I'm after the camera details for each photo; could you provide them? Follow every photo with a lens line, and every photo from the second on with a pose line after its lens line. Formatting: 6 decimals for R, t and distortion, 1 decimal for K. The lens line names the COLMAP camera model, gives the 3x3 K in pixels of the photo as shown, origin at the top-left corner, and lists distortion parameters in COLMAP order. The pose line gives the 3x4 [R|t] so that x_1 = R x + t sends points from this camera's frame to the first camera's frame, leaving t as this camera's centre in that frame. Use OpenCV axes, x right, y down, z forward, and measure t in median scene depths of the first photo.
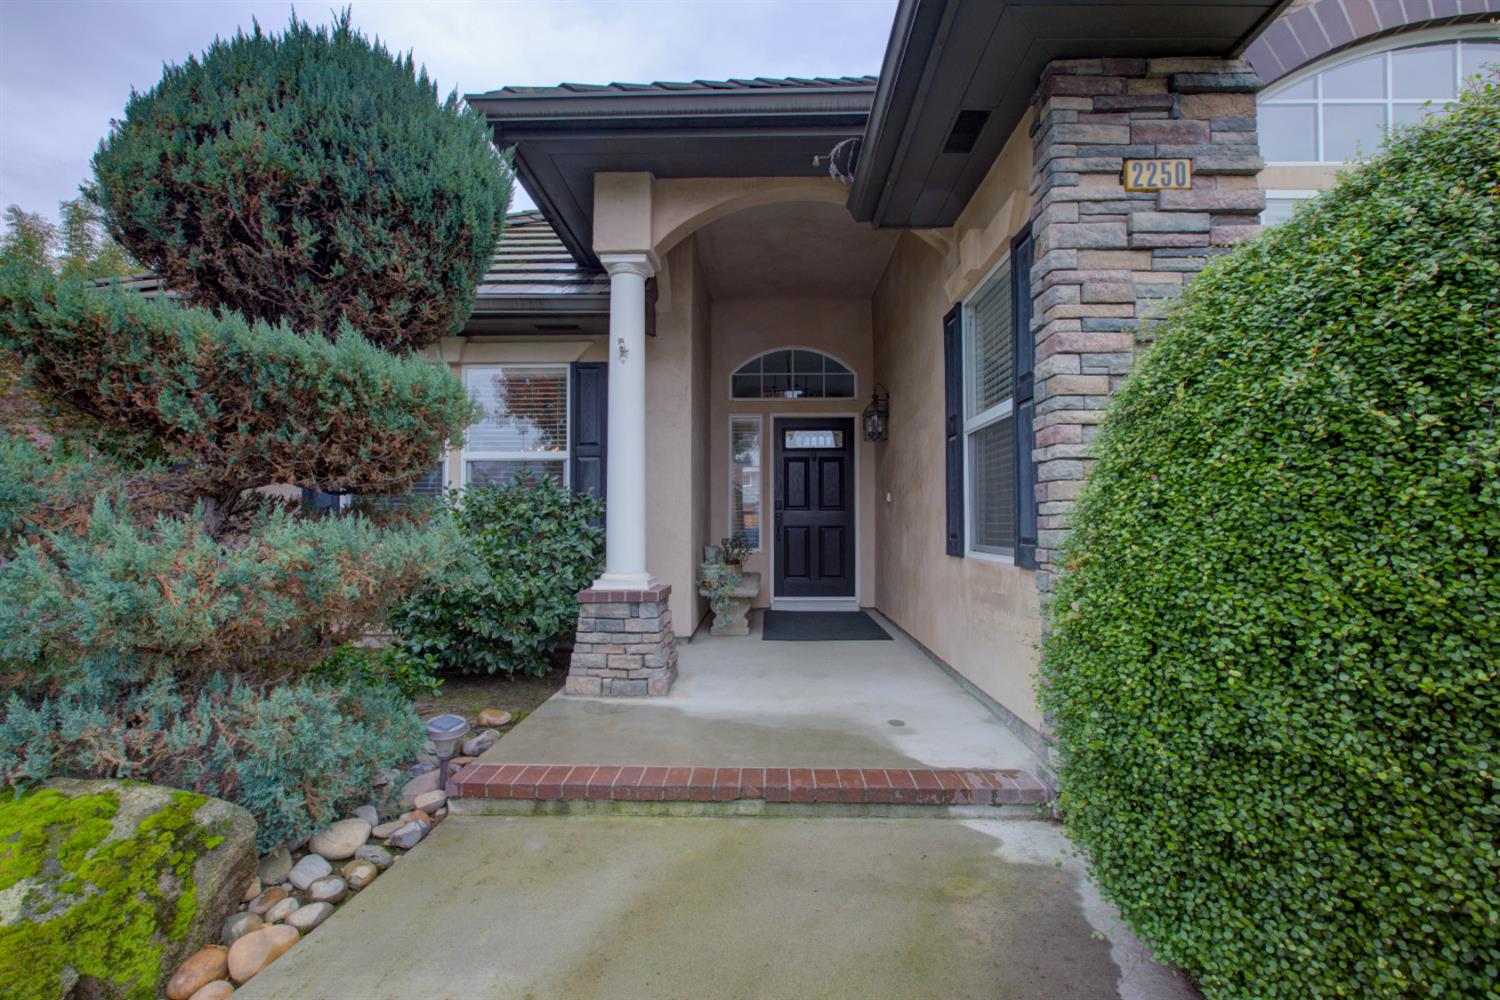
lens RADIAL K [[708.8, 0, 749.7], [0, 708.8, 500.3], [0, 0, 1]] dist [0.001360, 0.003132]
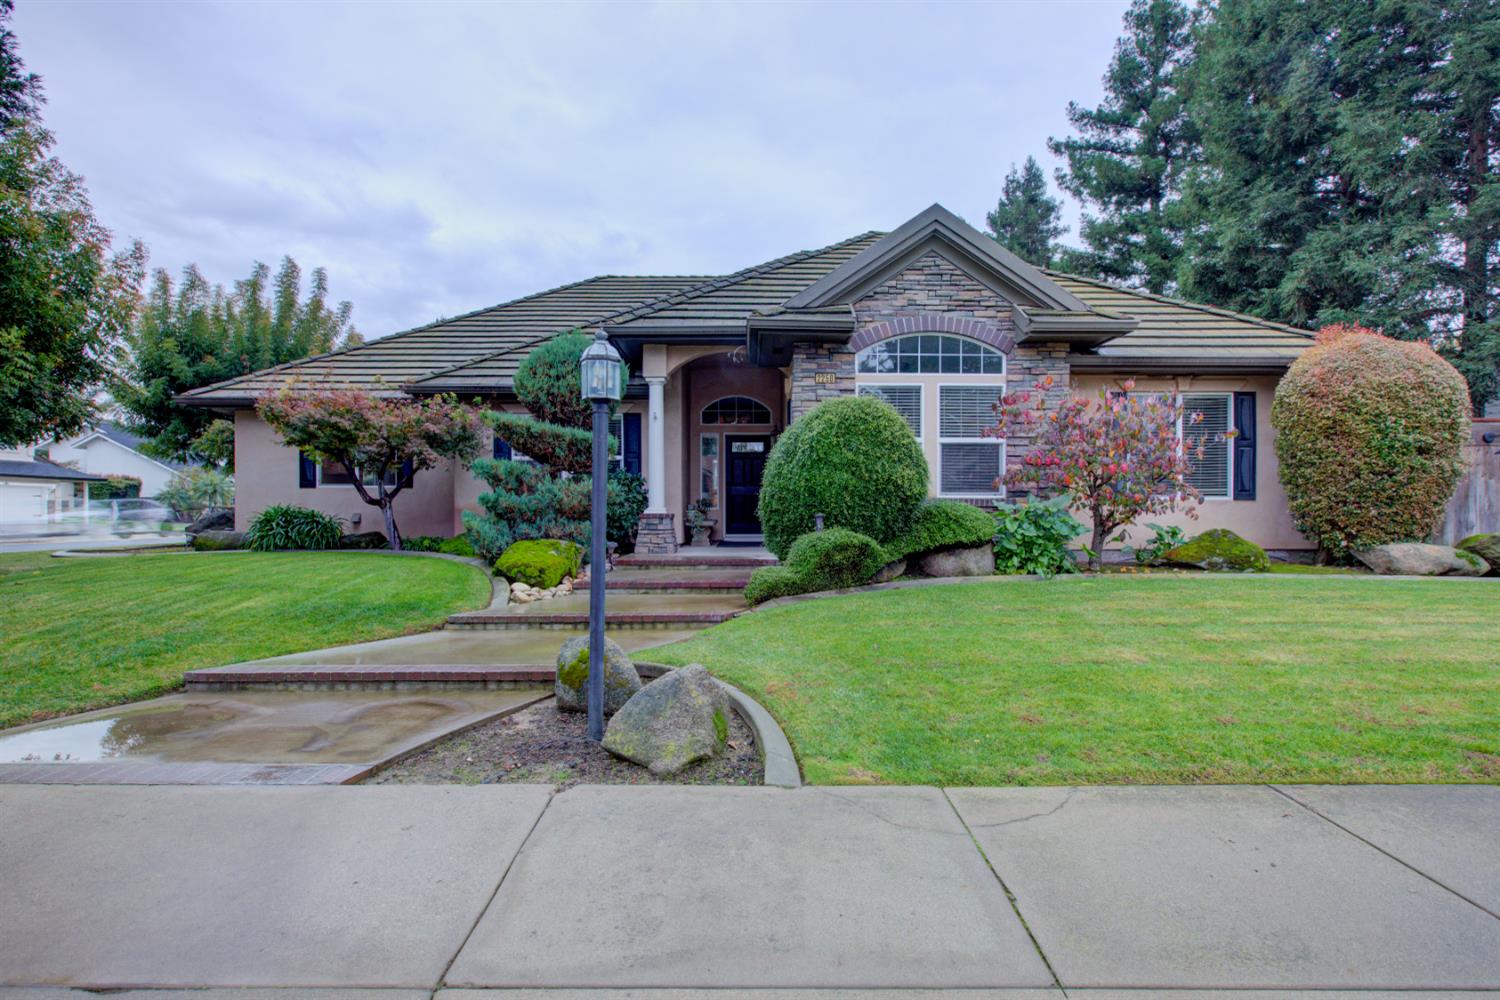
lens RADIAL K [[733.8, 0, 750.3], [0, 733.8, 503.3], [0, 0, 1]] dist [0.000591, 0.000003]
pose [[0.999584, -0.001434, 0.028805, 0.076785], [0.000928, 0.999845, 0.017575, 0.043463], [-0.028826, -0.017541, 0.999431, -1.550680]]
